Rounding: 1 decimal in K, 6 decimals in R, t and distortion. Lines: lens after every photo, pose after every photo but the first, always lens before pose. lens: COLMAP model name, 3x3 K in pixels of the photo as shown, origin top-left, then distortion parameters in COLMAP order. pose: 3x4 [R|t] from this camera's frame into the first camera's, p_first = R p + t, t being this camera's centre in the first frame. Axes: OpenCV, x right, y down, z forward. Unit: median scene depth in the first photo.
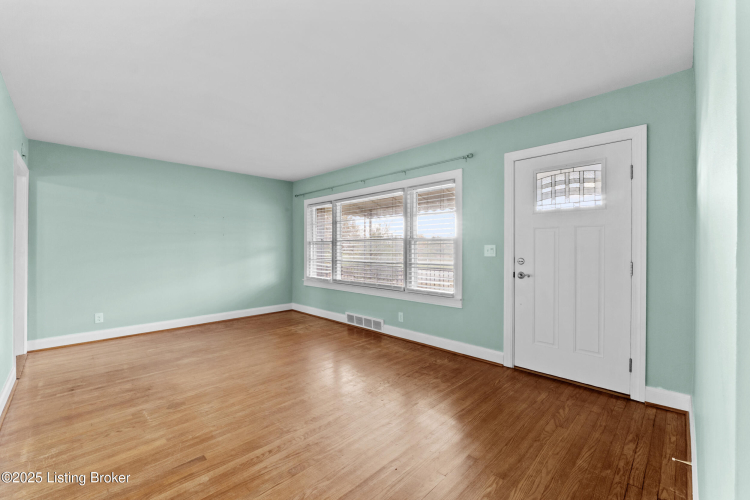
lens RADIAL K [[314.5, 0, 373.3], [0, 314.5, 249.9], [0, 0, 1]] dist [-0.005473, -0.001104]
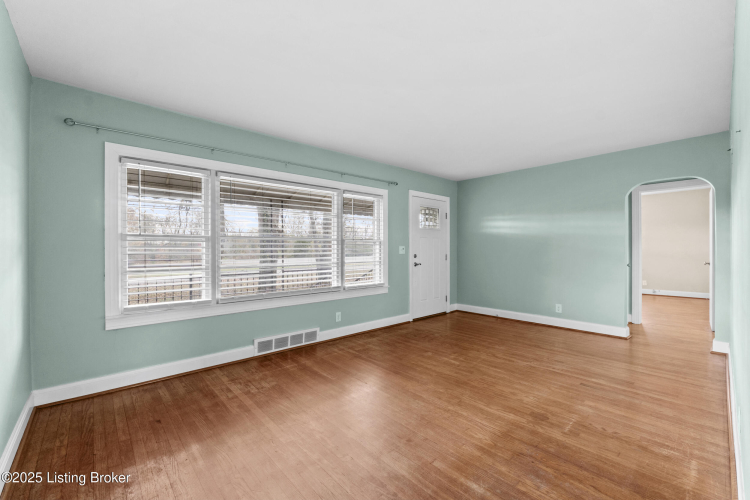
lens RADIAL K [[314.5, 0, 379.1], [0, 314.5, 248.8], [0, 0, 1]] dist [-0.005473, -0.001104]
pose [[0.044470, 0.000976, 0.999010, -1.058591], [0.006667, 0.999977, -0.001274, -0.002027], [-0.998988, 0.006717, 0.044463, 0.956464]]
